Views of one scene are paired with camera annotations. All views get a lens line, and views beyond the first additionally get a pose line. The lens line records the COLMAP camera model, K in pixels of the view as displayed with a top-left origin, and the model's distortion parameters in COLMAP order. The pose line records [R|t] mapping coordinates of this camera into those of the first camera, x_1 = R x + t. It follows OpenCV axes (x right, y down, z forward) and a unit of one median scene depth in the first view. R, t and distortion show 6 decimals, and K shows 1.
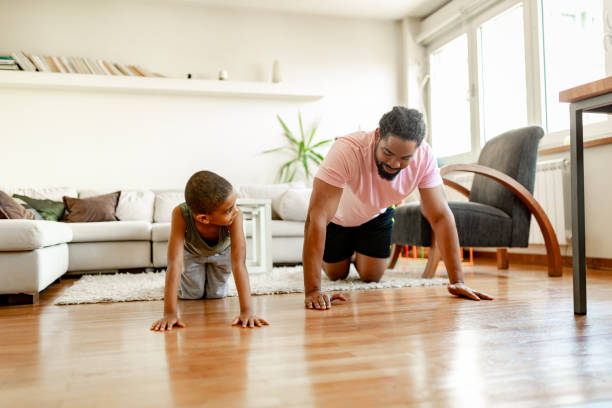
lens RADIAL K [[576.8, 0, 306.0], [0, 576.8, 204.0], [0, 0, 1]] dist [-0.000156, -0.015842]
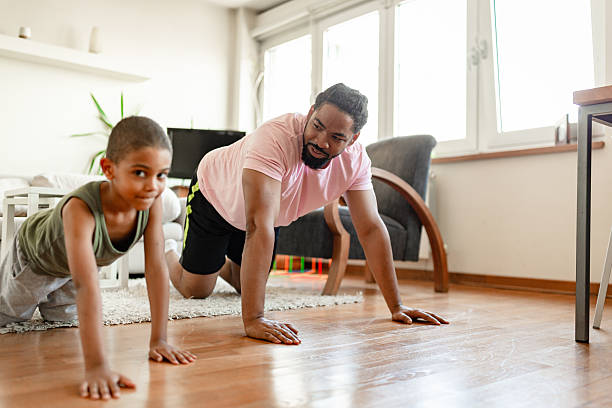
lens RADIAL K [[576.8, 0, 306.0], [0, 576.8, 204.0], [0, 0, 1]] dist [-0.000156, -0.015842]
pose [[0.911118, 0.058213, 0.408014, -0.131651], [-0.053899, 0.998302, -0.022072, 0.009083], [-0.408606, -0.001881, 0.912709, 0.161889]]
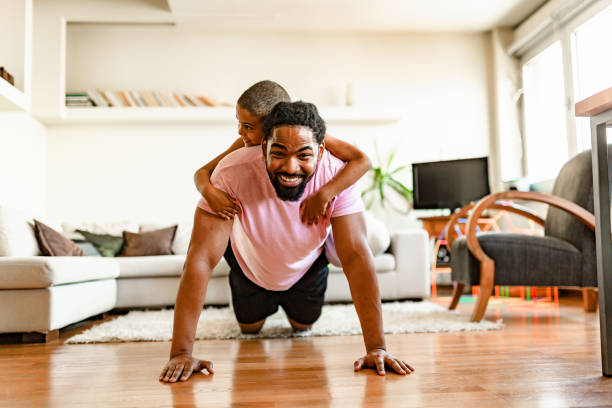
lens RADIAL K [[613.6, 0, 317.8], [0, 613.6, 203.2], [0, 0, 1]] dist [0.006268, 0.014869]
pose [[0.981614, -0.018243, -0.190005, 0.112104], [0.009088, 0.998760, -0.048943, -0.005843], [0.190663, 0.046316, 0.980562, 0.023183]]
